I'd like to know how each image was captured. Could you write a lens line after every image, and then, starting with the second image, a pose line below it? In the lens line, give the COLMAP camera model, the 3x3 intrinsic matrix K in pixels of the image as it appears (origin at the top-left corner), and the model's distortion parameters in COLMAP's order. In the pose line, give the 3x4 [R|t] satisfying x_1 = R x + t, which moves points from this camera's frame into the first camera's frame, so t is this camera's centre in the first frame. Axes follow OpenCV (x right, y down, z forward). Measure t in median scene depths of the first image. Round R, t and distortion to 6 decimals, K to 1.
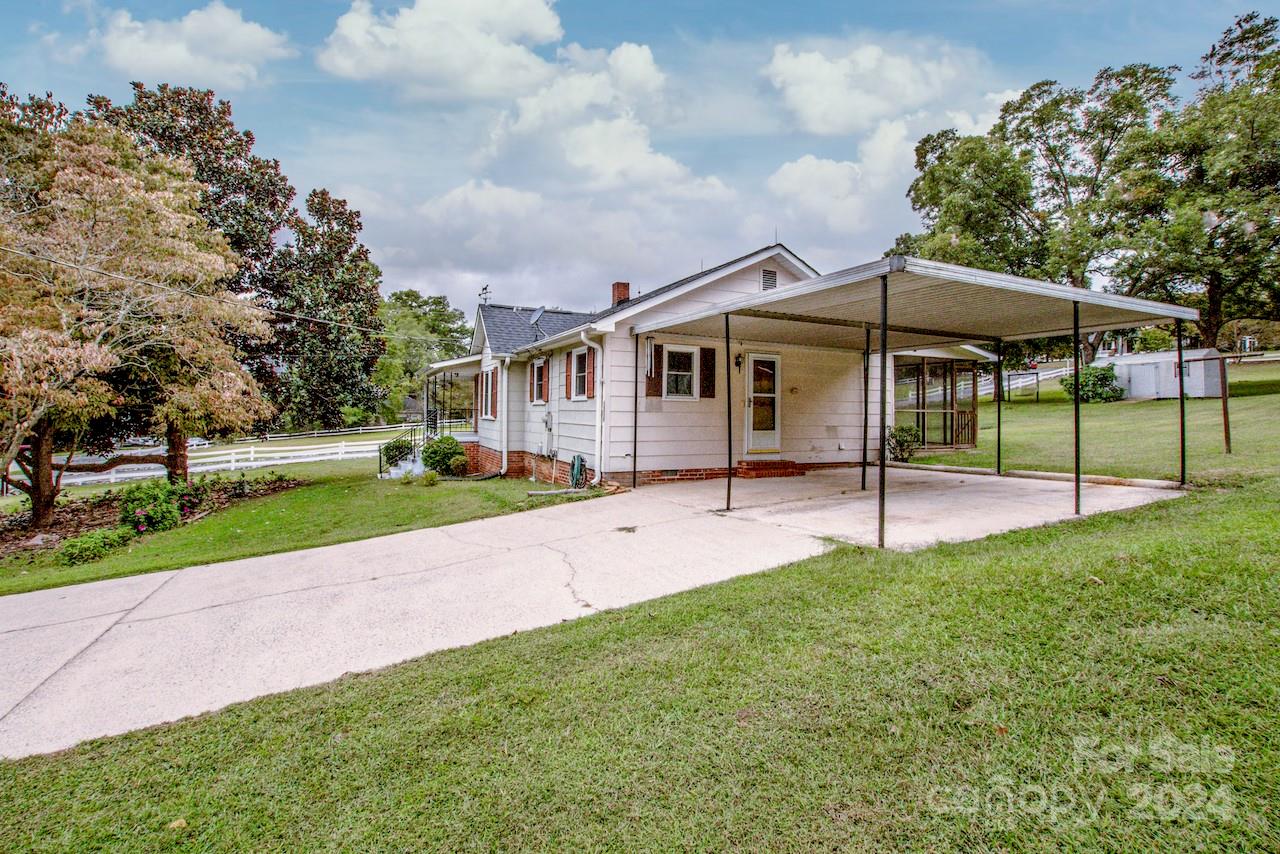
lens RADIAL K [[565.7, 0, 657.7], [0, 565.7, 387.4], [0, 0, 1]] dist [-0.039822, 0.007475]
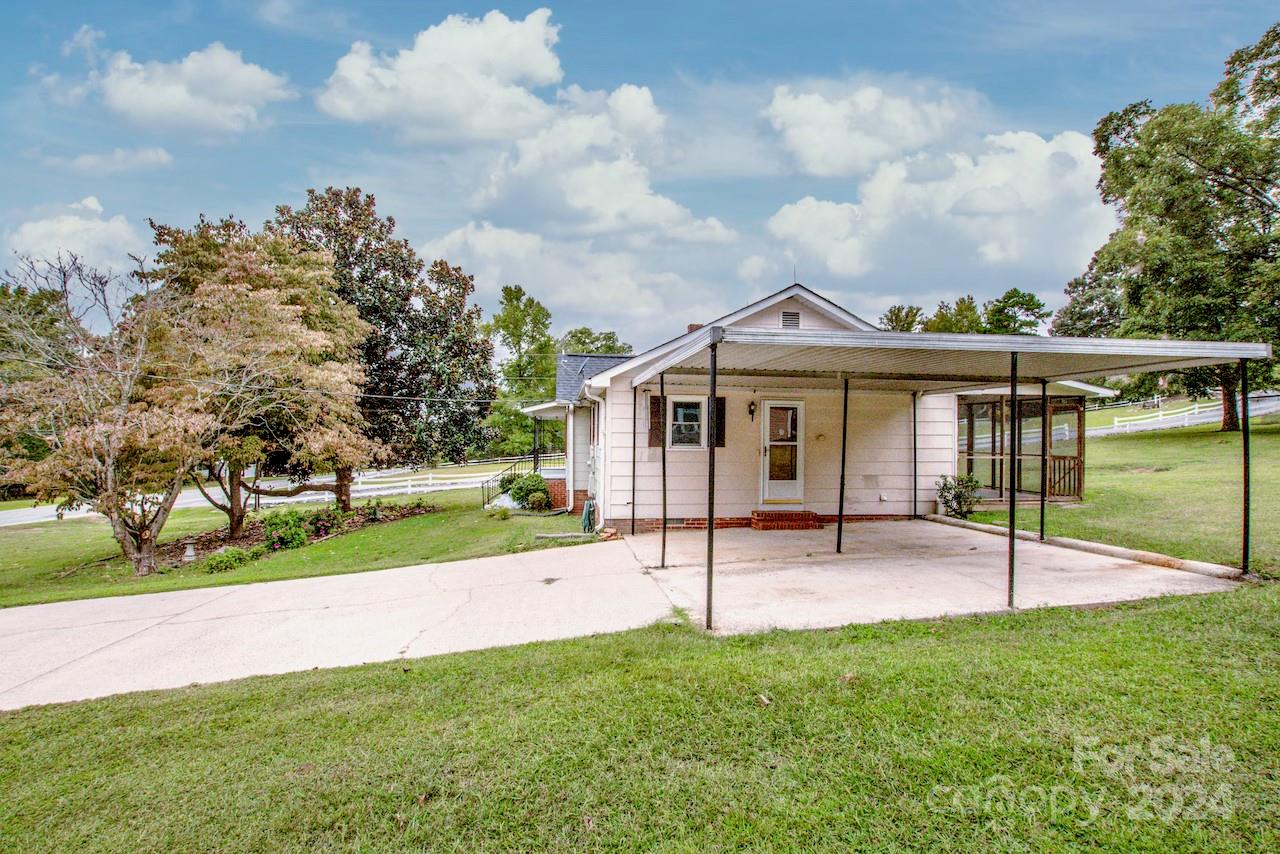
lens RADIAL K [[558.1, 0, 638.6], [0, 558.1, 427.3], [0, 0, 1]] dist [-0.037448, 0.006791]
pose [[0.950907, -0.006901, -0.309401, 1.087081], [0.013271, 0.999741, 0.018490, -0.150187], [0.309193, -0.021688, 0.950752, 0.101504]]
